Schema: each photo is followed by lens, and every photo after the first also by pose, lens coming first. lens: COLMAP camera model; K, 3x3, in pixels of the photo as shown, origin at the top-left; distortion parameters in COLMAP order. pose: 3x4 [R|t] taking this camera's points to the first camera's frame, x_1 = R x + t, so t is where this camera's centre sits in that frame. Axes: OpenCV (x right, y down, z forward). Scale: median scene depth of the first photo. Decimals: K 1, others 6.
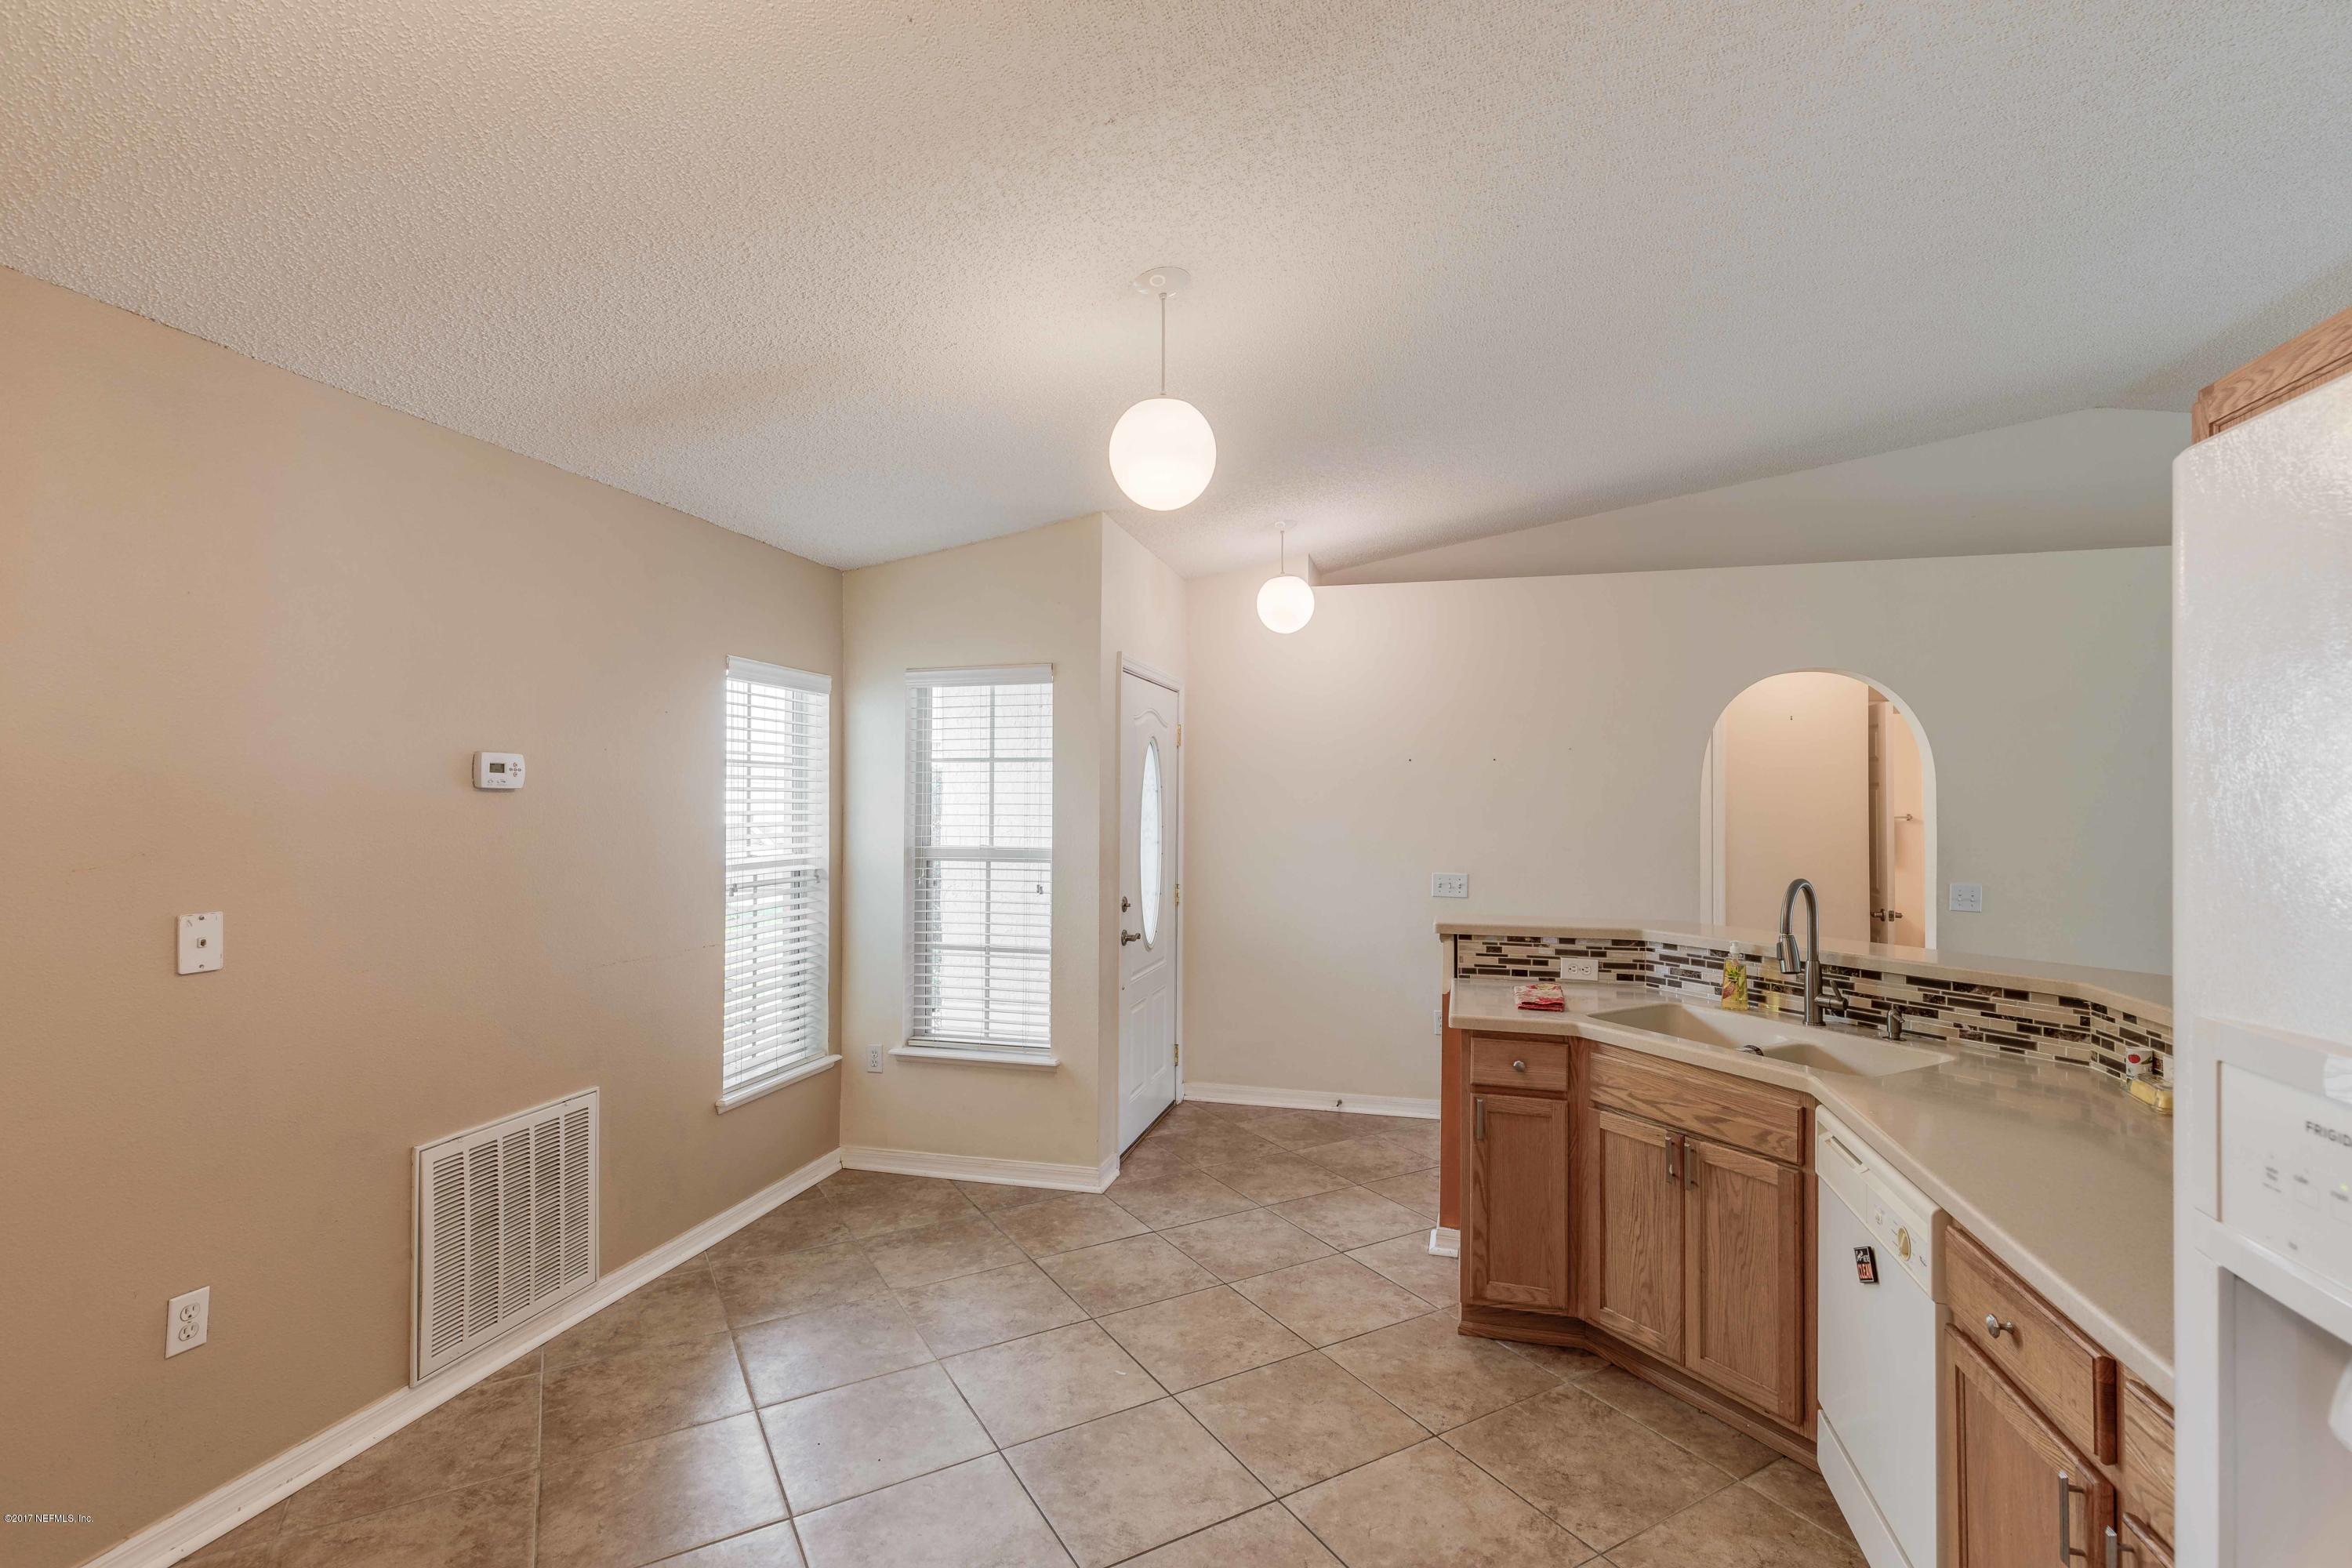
lens RADIAL K [[1060.7, 0, 1174.7], [0, 1060.7, 785.4], [0, 0, 1]] dist [0.003119, -0.000958]
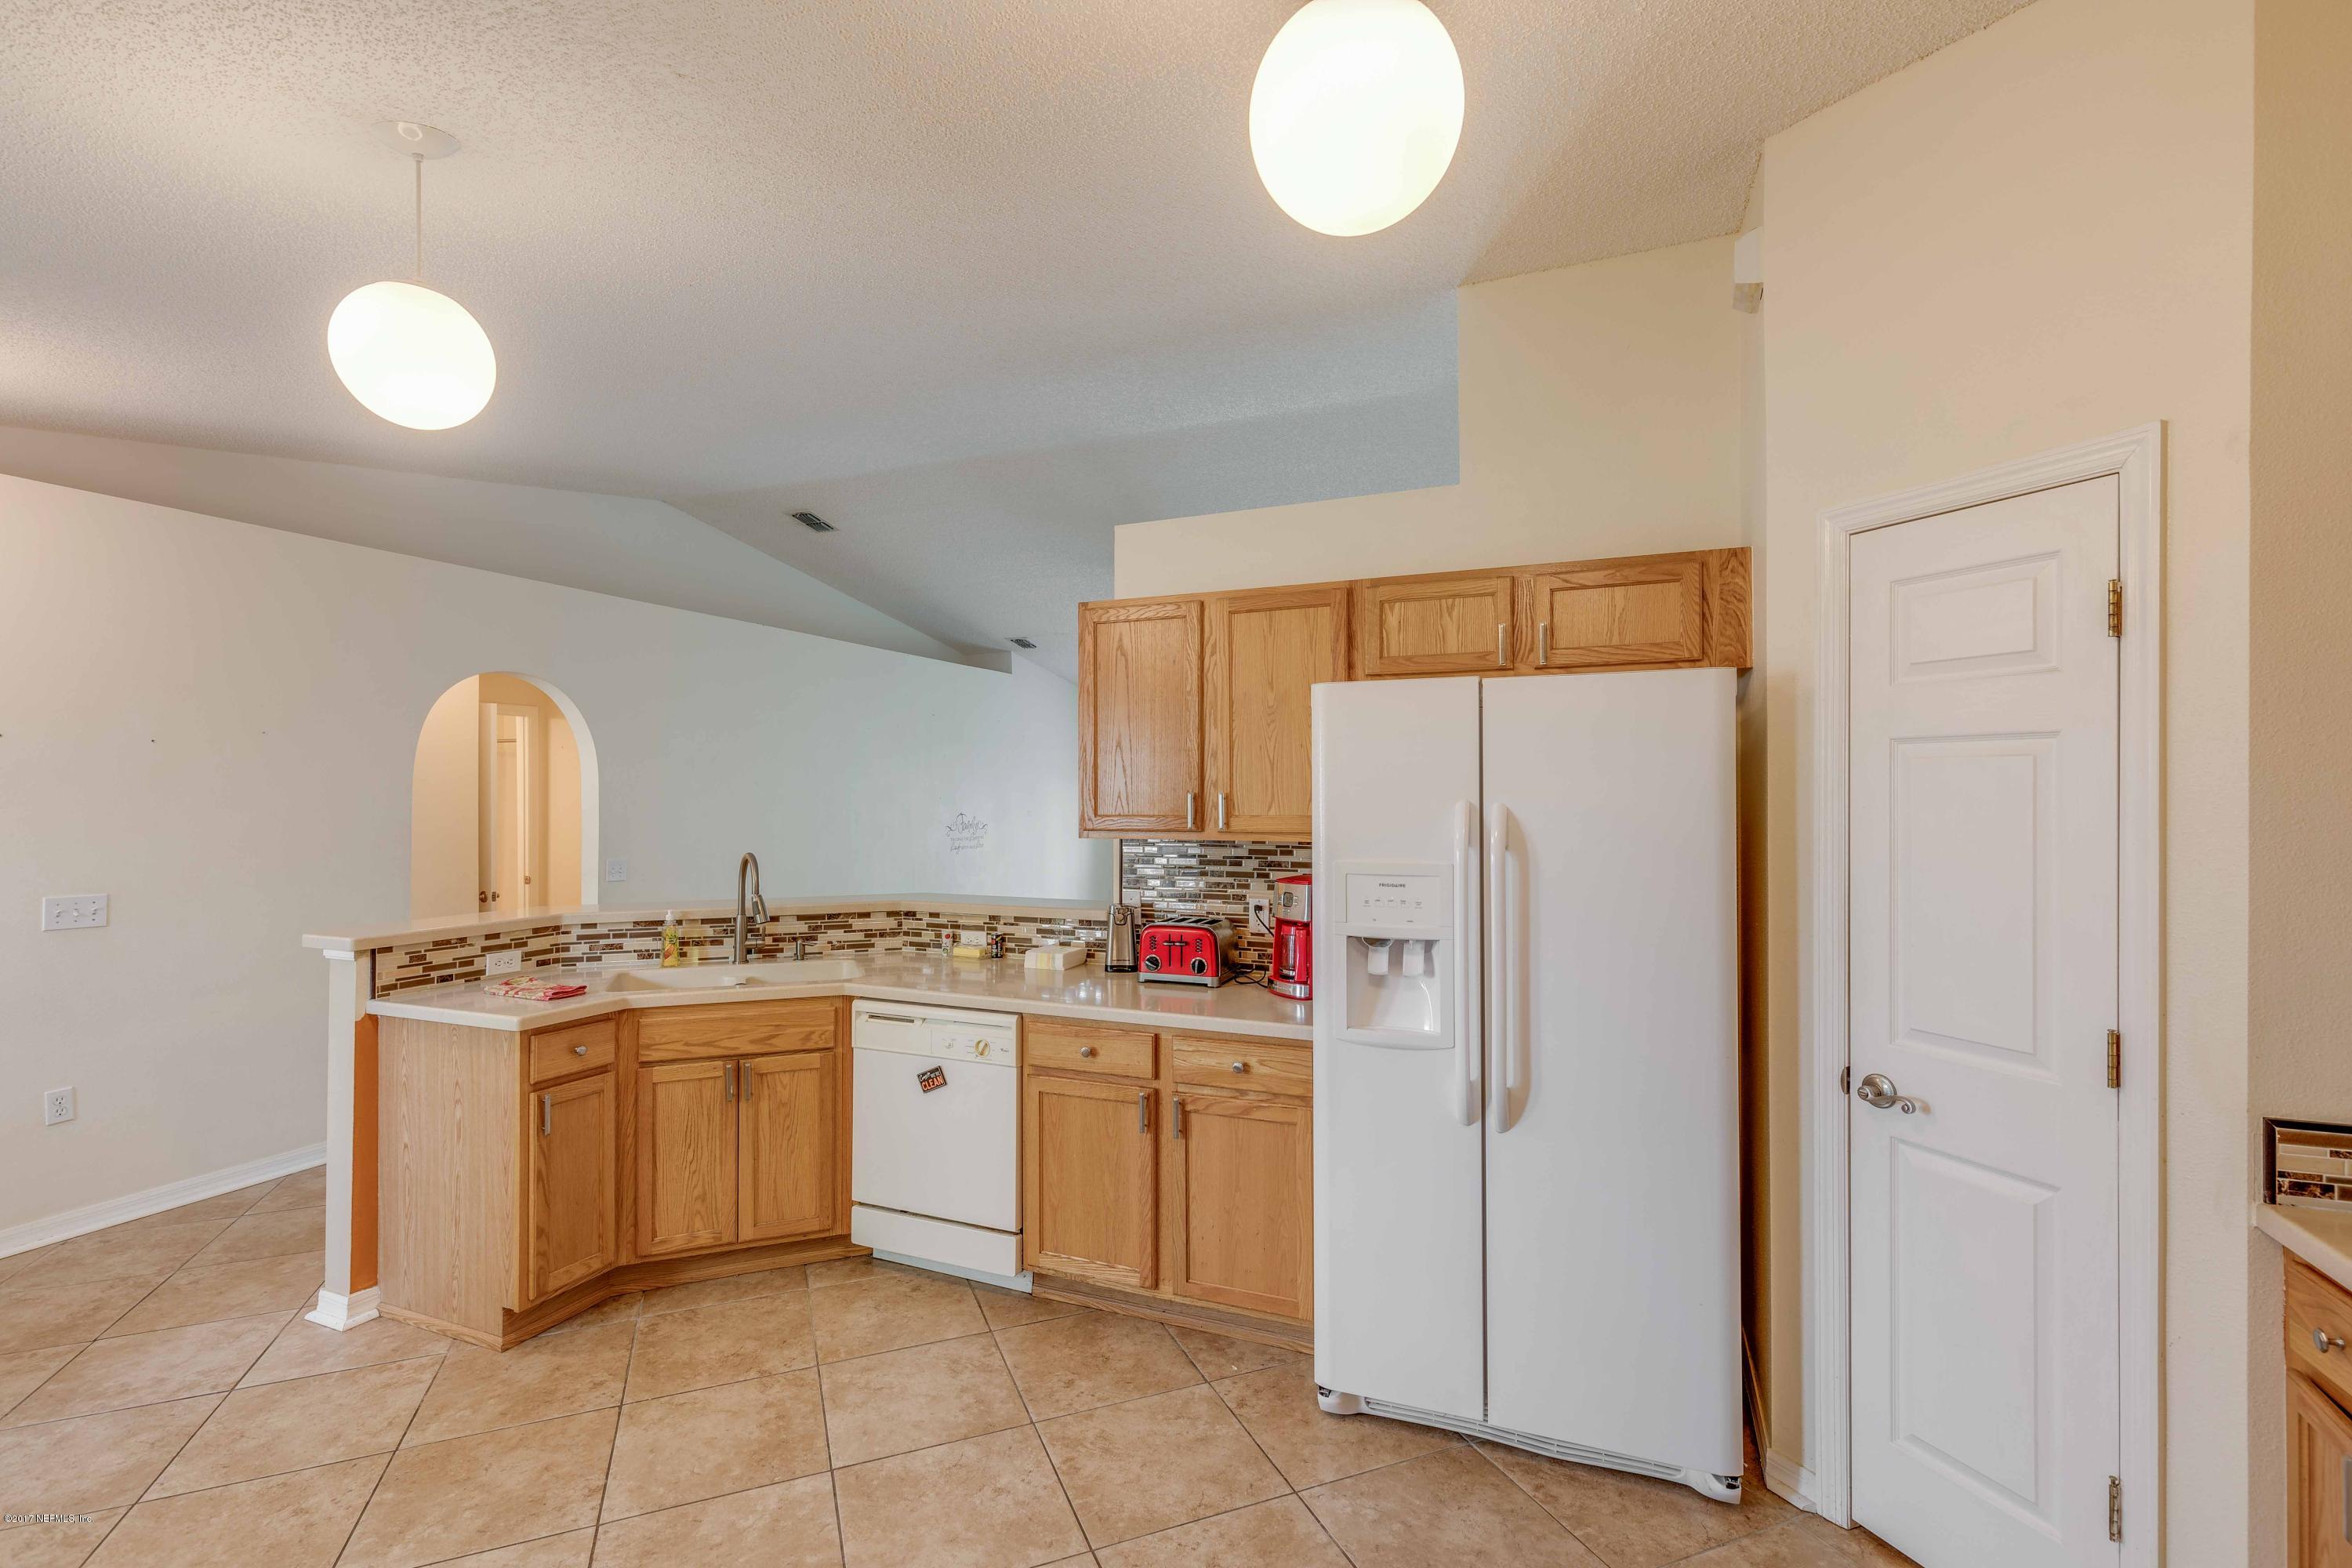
lens RADIAL K [[1060.7, 0, 1162.8], [0, 1060.7, 786.0], [0, 0, 1]] dist [0.003119, -0.000958]
pose [[0.140442, 0.002990, 0.990084, -0.584196], [-0.011749, 0.999930, -0.001353, 0.000570], [-0.990019, -0.011443, 0.140467, 0.275068]]
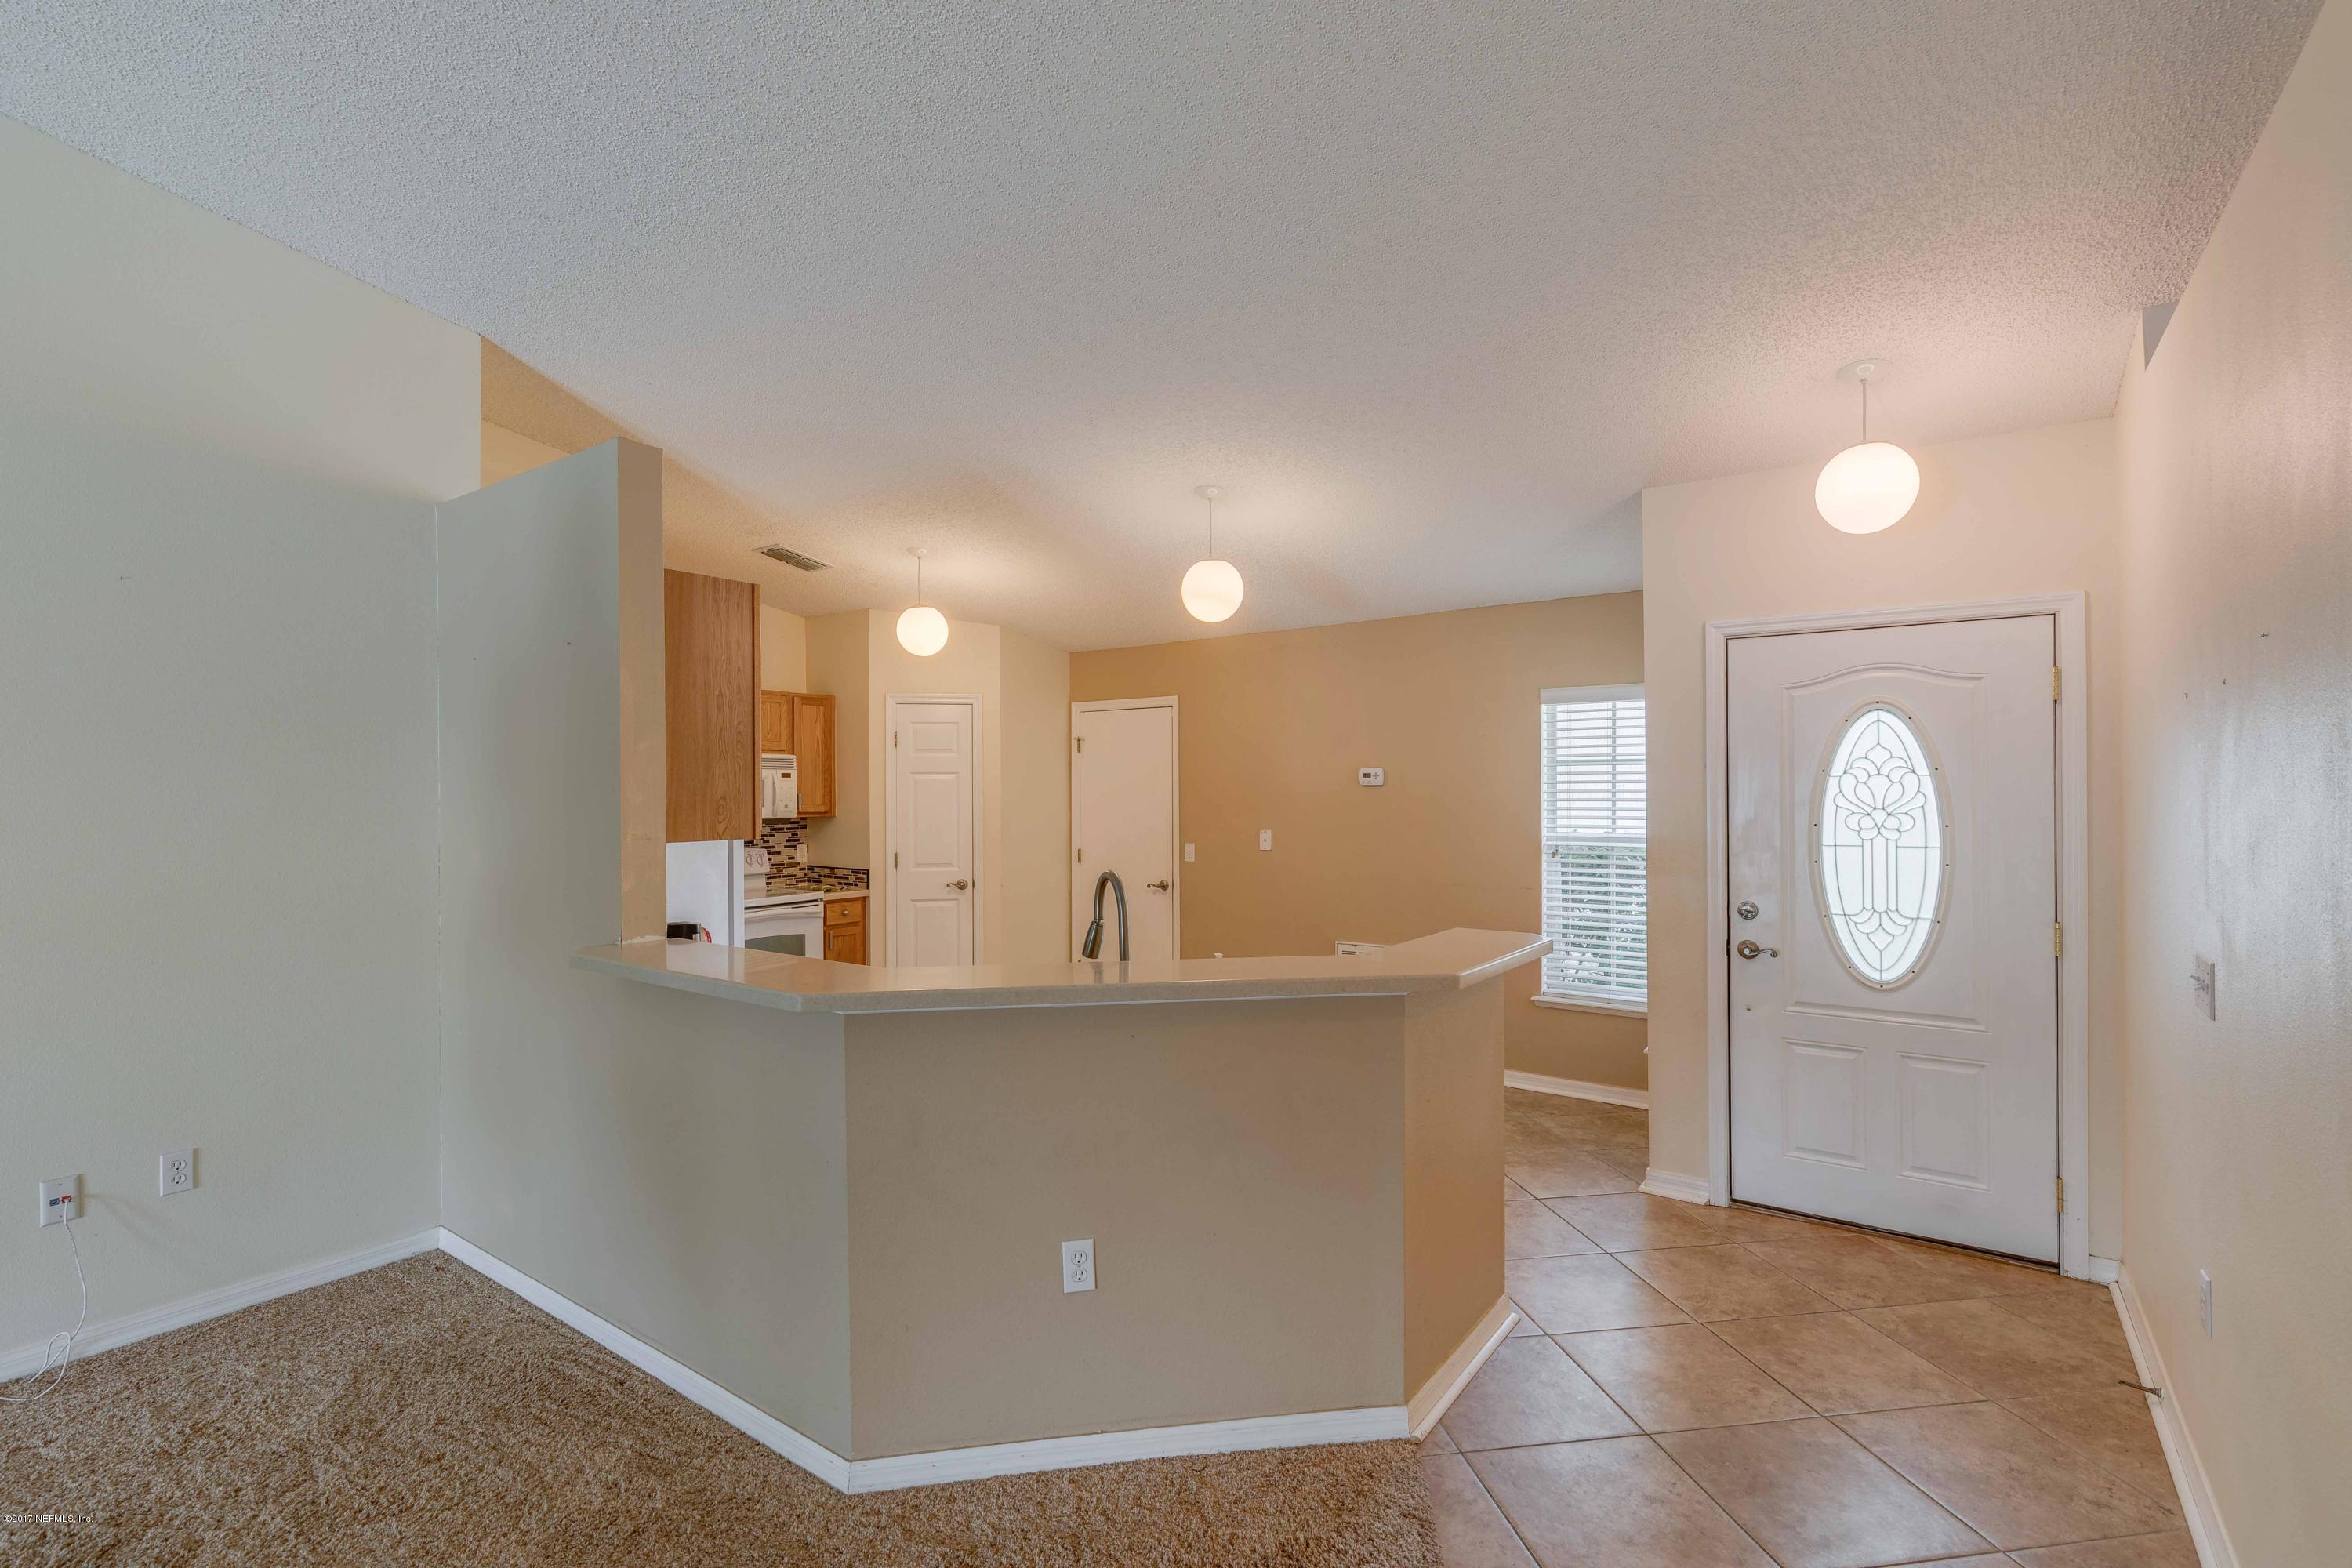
lens RADIAL K [[1060.7, 0, 1172.9], [0, 1060.7, 788.9], [0, 0, 1]] dist [0.003119, -0.000958]
pose [[-0.353693, -0.002494, -0.935358, 1.333681], [0.015495, 0.999844, -0.008525, 0.019747], [0.935233, -0.017509, -0.353599, 1.265530]]
